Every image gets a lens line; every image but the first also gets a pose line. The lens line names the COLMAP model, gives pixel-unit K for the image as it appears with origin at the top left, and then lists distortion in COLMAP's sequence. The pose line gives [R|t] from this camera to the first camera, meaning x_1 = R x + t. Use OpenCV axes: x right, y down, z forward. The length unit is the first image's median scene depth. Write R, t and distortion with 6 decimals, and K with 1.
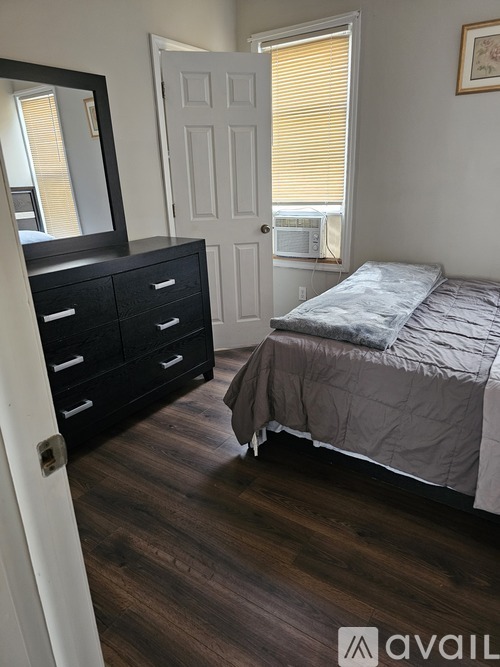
lens RADIAL K [[449.4, 0, 250.0], [0, 449.4, 333.5], [0, 0, 1]] dist [0.056982, -0.069433]
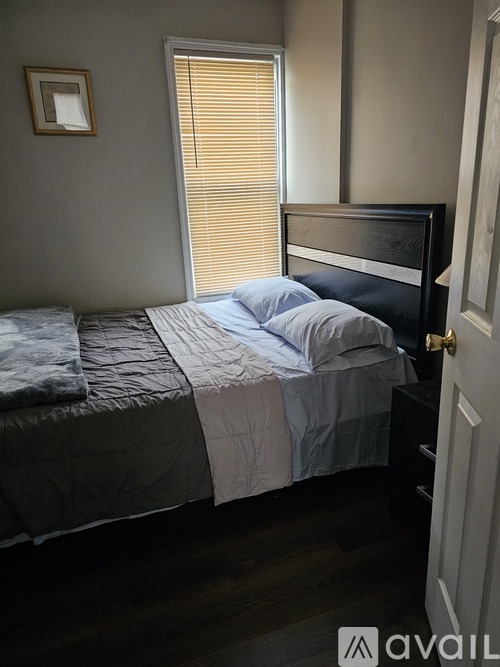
lens RADIAL K [[449.4, 0, 250.0], [0, 449.4, 333.5], [0, 0, 1]] dist [0.056982, -0.069433]
pose [[0.579286, -0.216287, 0.785906, -0.188859], [0.287467, 0.956415, 0.051323, -0.037722], [-0.762752, 0.196191, 0.616213, 0.157061]]
